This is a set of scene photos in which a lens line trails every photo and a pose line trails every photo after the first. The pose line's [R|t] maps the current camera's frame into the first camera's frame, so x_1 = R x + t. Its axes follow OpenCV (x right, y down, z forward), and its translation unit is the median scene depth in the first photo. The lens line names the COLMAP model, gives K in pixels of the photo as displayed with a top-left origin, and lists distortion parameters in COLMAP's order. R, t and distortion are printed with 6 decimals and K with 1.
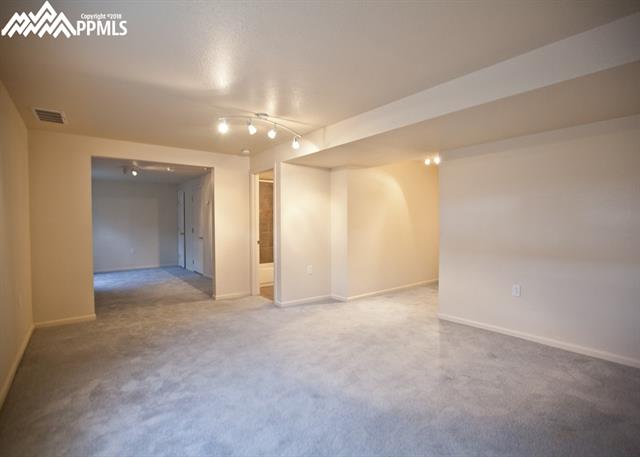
lens RADIAL K [[314.4, 0, 315.1], [0, 314.4, 229.0], [0, 0, 1]] dist [-0.048537, 0.012468]
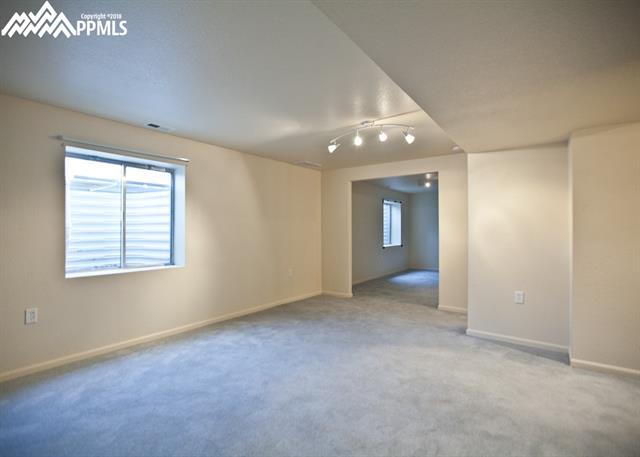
lens RADIAL K [[314.4, 0, 315.1], [0, 314.4, 229.0], [0, 0, 1]] dist [-0.048537, 0.012468]
pose [[0.278627, 0.003652, -0.960393, 0.730198], [-0.017985, 0.999837, -0.001416, -0.017105], [0.960231, 0.017667, 0.278647, 0.540709]]
